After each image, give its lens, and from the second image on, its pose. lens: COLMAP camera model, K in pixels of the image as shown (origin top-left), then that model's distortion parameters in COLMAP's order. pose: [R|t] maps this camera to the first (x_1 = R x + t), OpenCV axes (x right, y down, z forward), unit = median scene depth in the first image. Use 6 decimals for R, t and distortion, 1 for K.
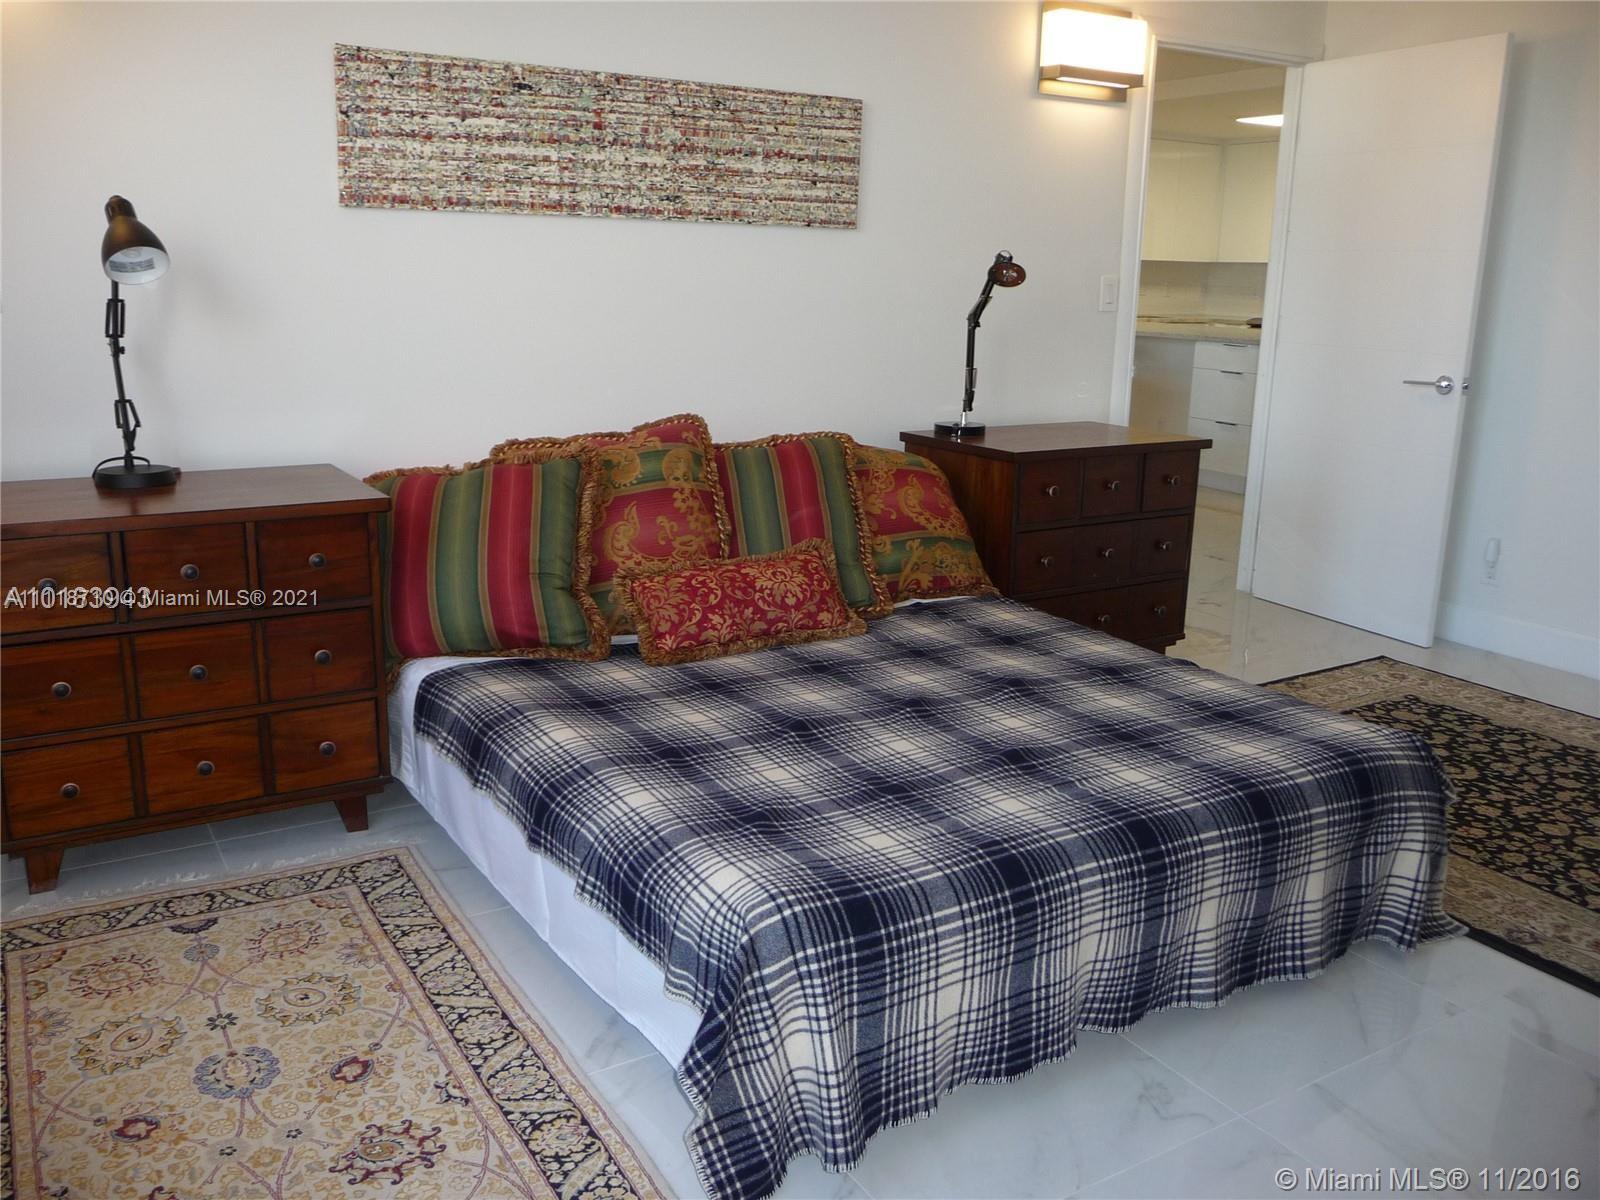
lens RADIAL K [[1314.1, 0, 795.3], [0, 1314.1, 589.9], [0, 0, 1]] dist [-0.051119, 0.053219]
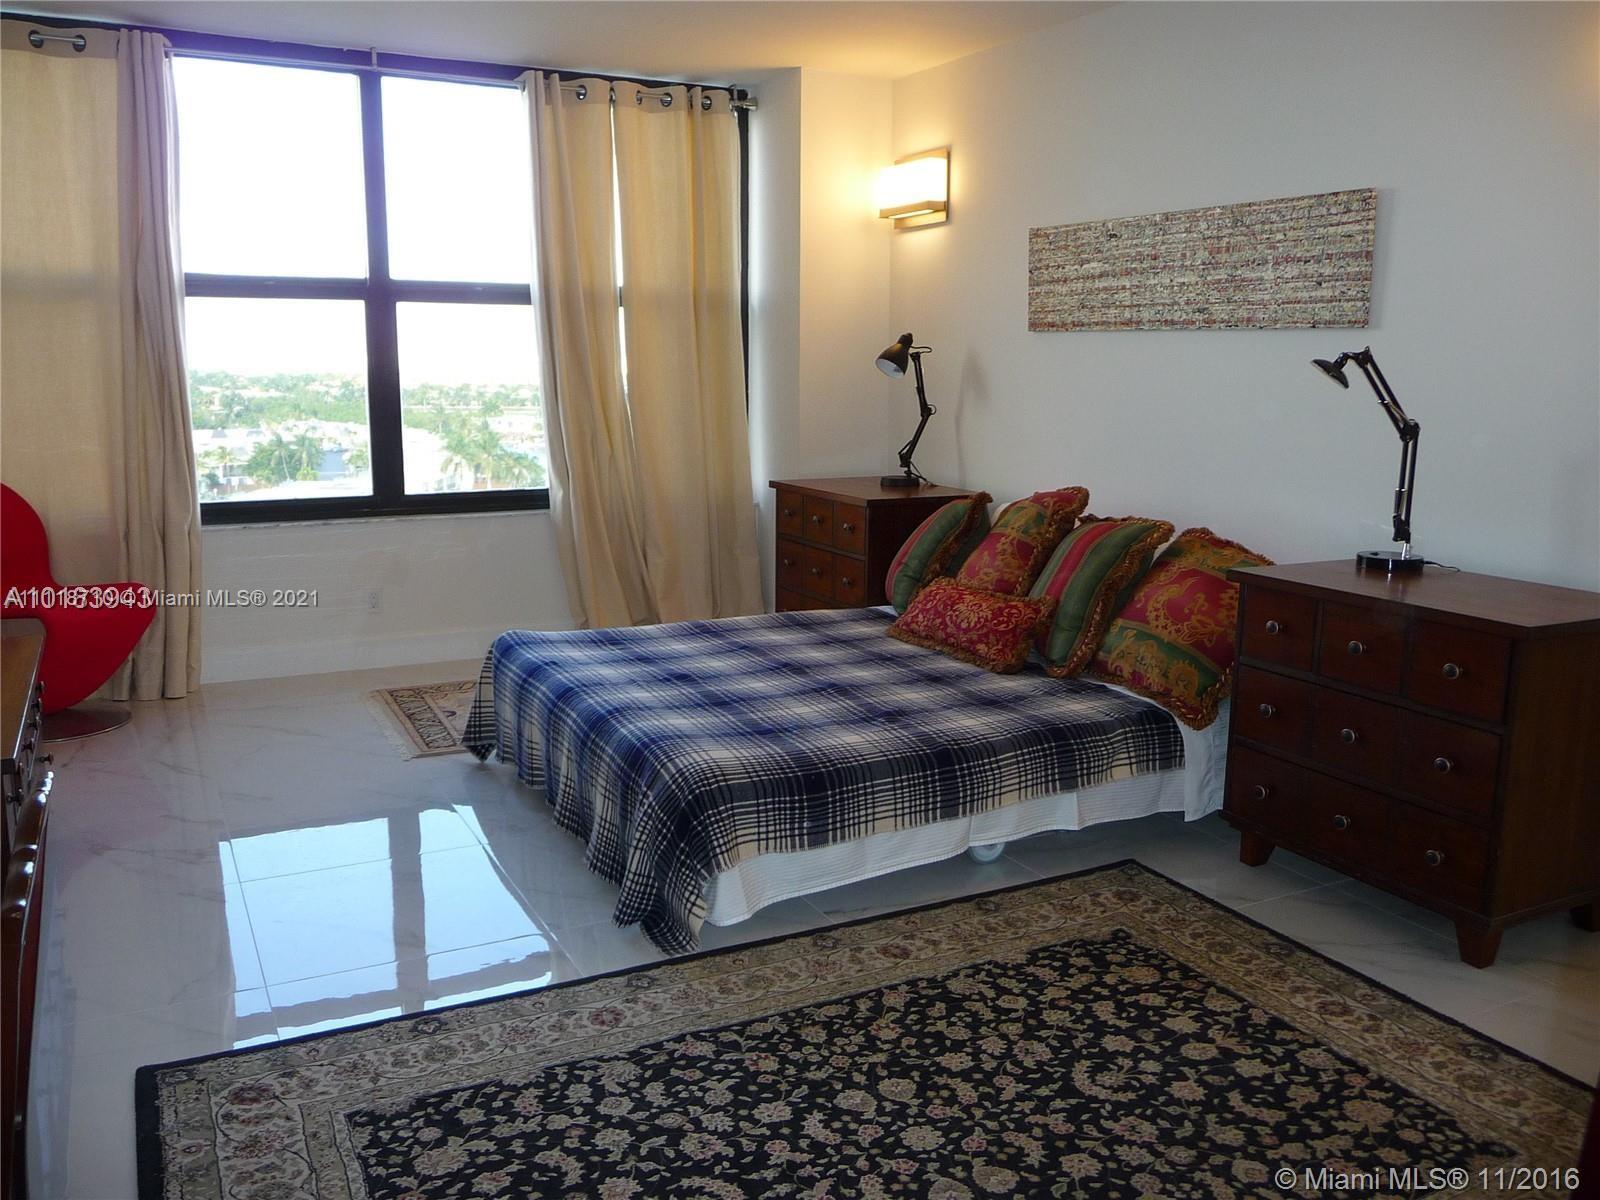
lens RADIAL K [[1314.1, 0, 795.3], [0, 1314.1, 589.9], [0, 0, 1]] dist [-0.051119, 0.053219]
pose [[-0.073464, 0.153036, -0.985486, 1.123291], [-0.246068, 0.954824, 0.166618, -0.175060], [0.966464, 0.254737, -0.032488, 0.782731]]
